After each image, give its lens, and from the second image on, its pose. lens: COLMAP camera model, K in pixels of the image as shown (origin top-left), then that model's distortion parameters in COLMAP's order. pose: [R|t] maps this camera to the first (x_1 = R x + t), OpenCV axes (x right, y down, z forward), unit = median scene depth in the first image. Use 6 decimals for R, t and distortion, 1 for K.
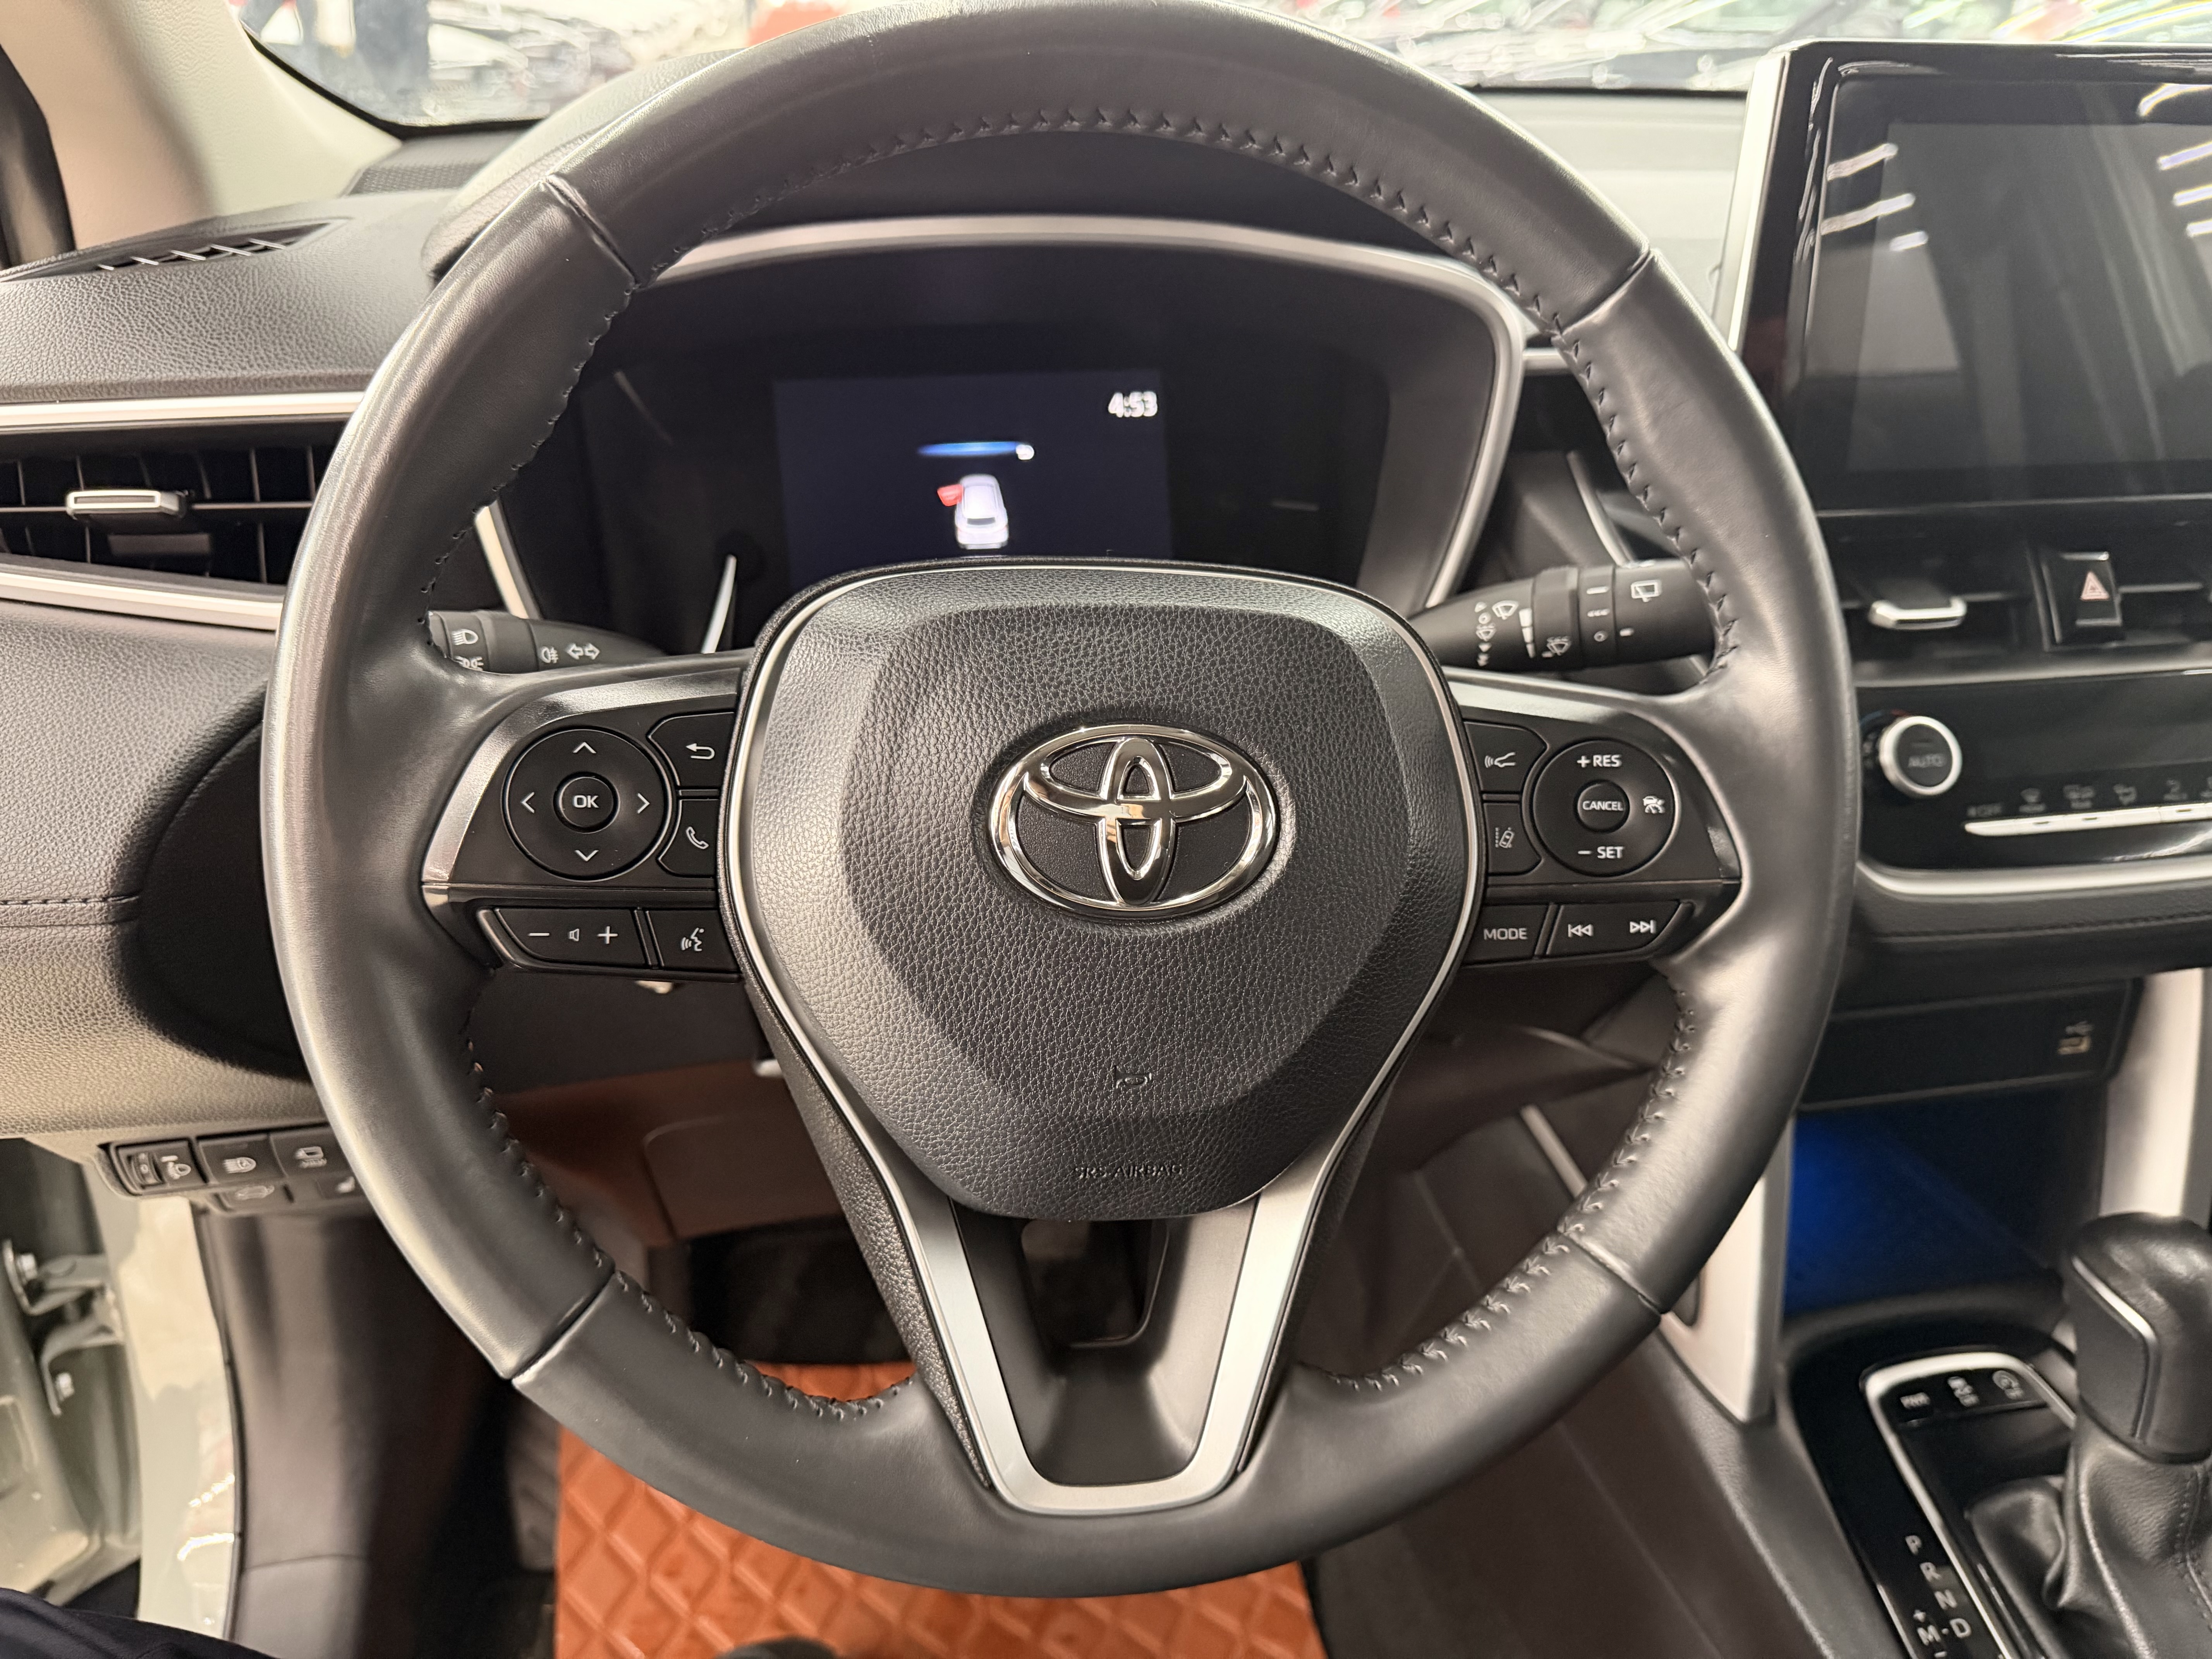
lens RADIAL K [[1718.0, 0, 1105.0], [0, 1718.0, 829.5], [0, 0, 1]] dist [-0.027718, 0.000633]
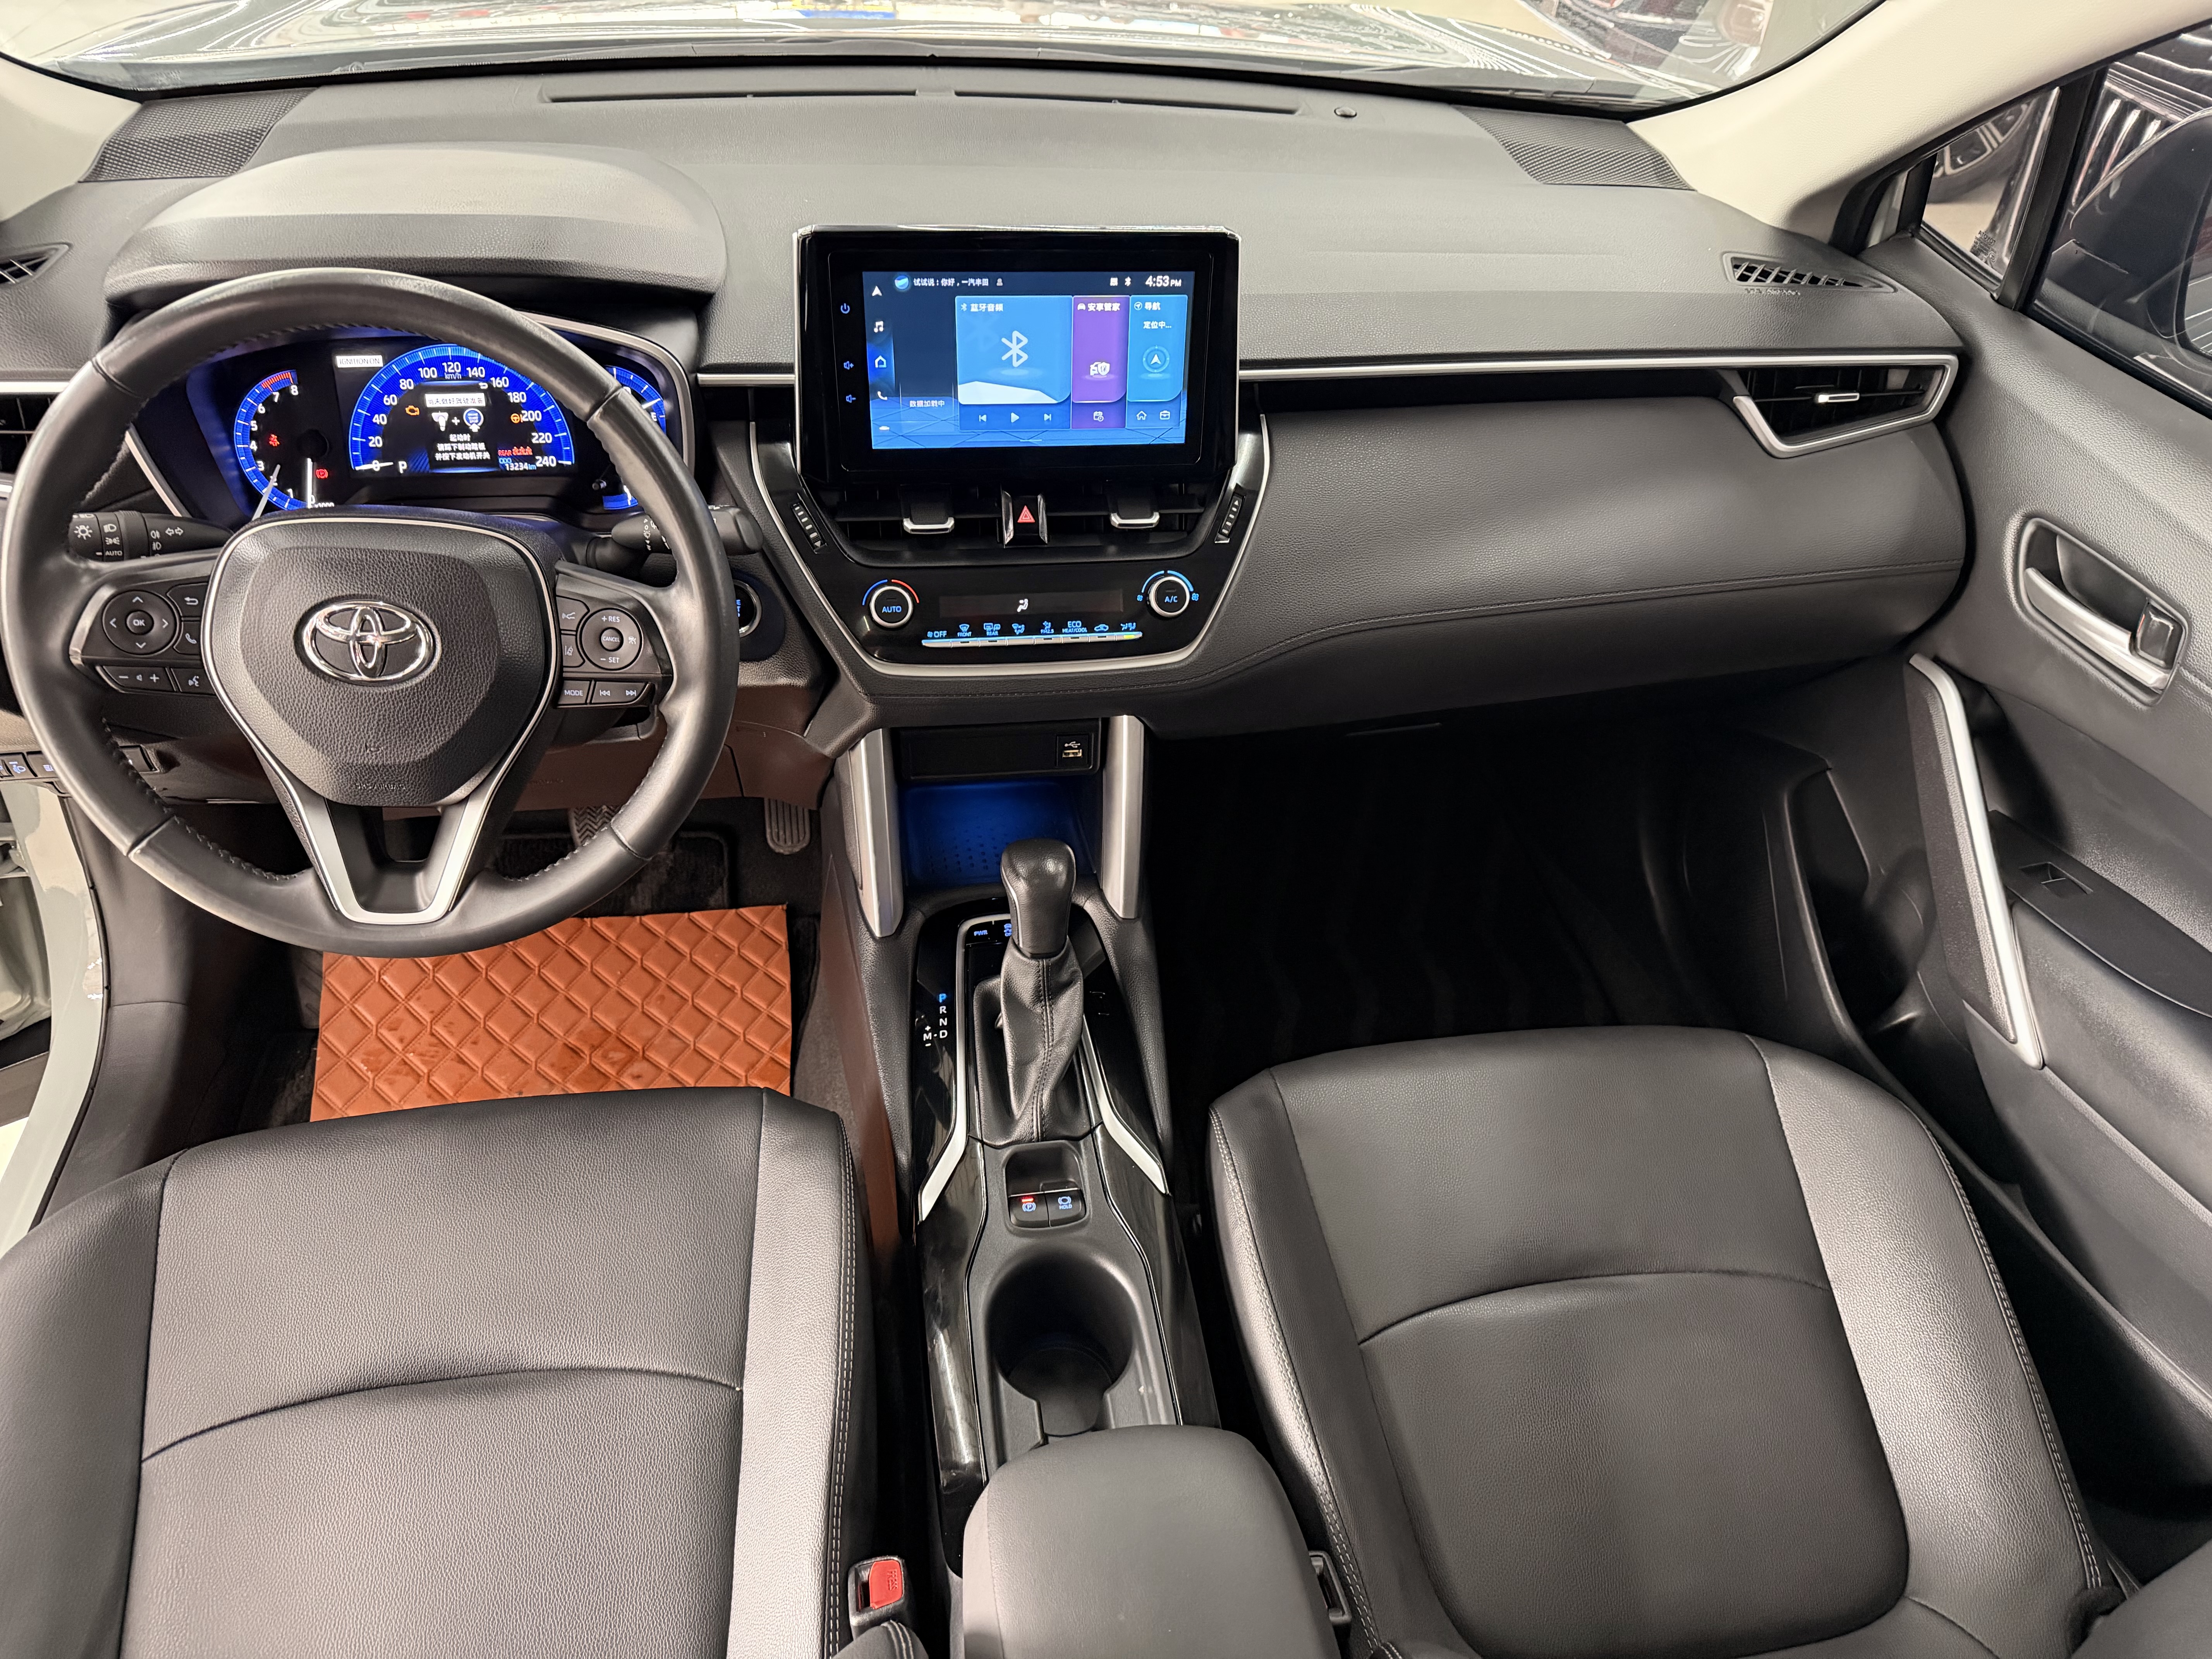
lens RADIAL K [[1593.3, 0, 1105.6], [0, 1593.3, 840.4], [0, 0, 1]] dist [0.061914, -0.083105]
pose [[0.998406, 0.045672, 0.033149, 0.909321], [-0.051595, 0.976701, 0.208308, -0.238213], [-0.022863, -0.209687, 0.977501, -1.195475]]
